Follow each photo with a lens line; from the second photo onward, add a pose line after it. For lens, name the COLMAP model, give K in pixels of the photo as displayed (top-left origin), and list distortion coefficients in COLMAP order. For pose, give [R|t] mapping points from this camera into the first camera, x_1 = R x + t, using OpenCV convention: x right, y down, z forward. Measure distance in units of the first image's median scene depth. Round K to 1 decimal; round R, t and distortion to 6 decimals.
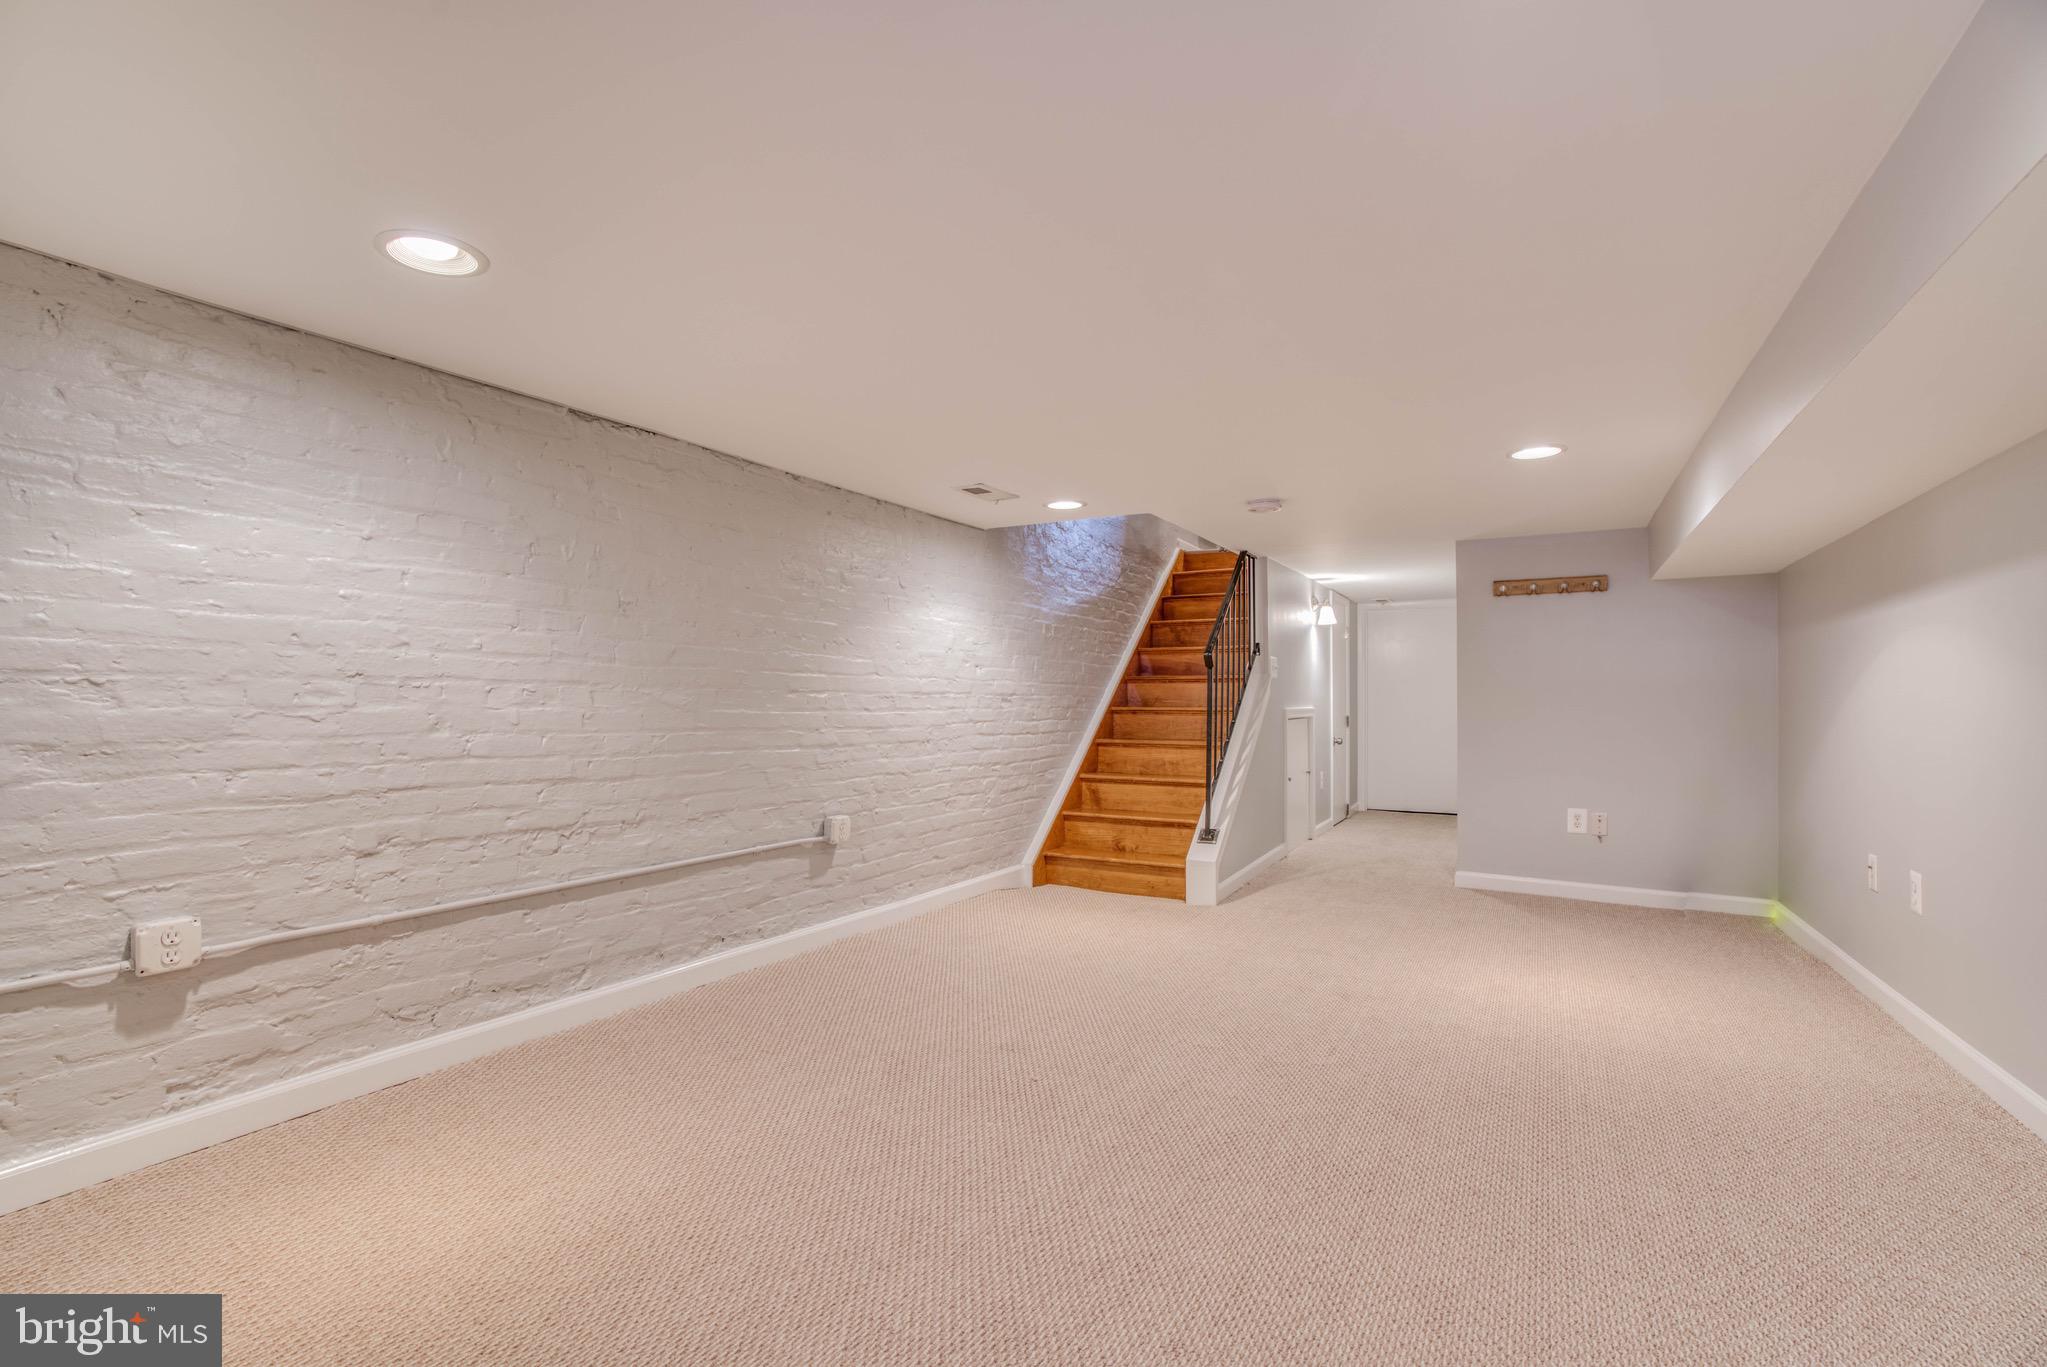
lens RADIAL K [[938.3, 0, 1010.4], [0, 938.3, 689.6], [0, 0, 1]] dist [-0.068561, 0.026875]
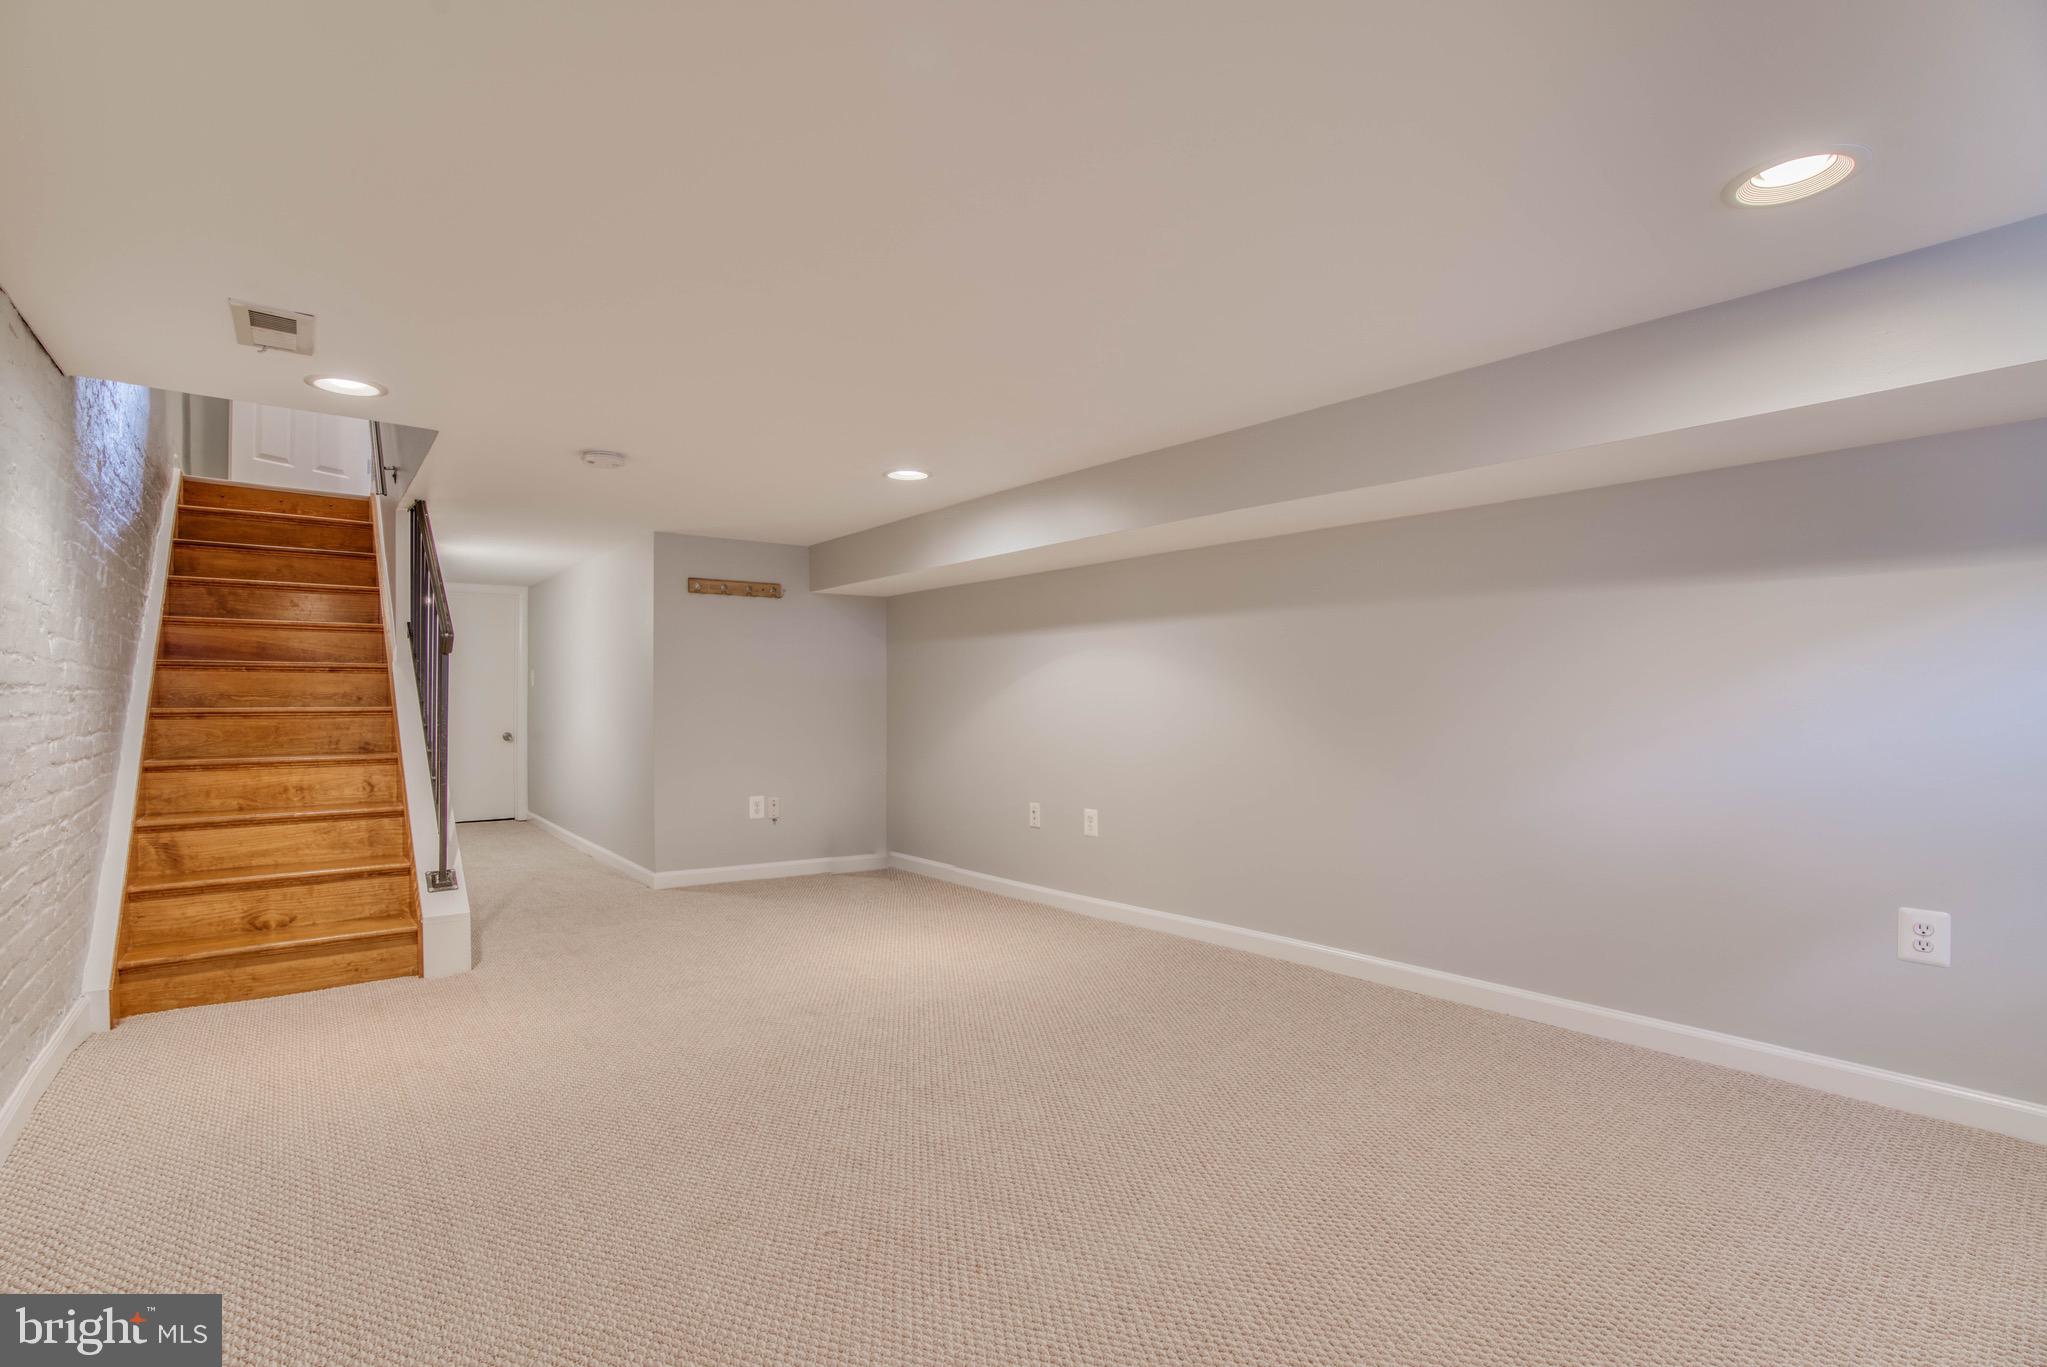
lens RADIAL K [[938.3, 0, 1010.4], [0, 938.3, 689.6], [0, 0, 1]] dist [-0.068561, 0.026875]
pose [[0.367334, 0.003543, 0.930082, -0.285584], [-0.009007, 0.999959, -0.000252, 0.001309], [-0.930045, -0.008285, 0.367351, 0.301783]]
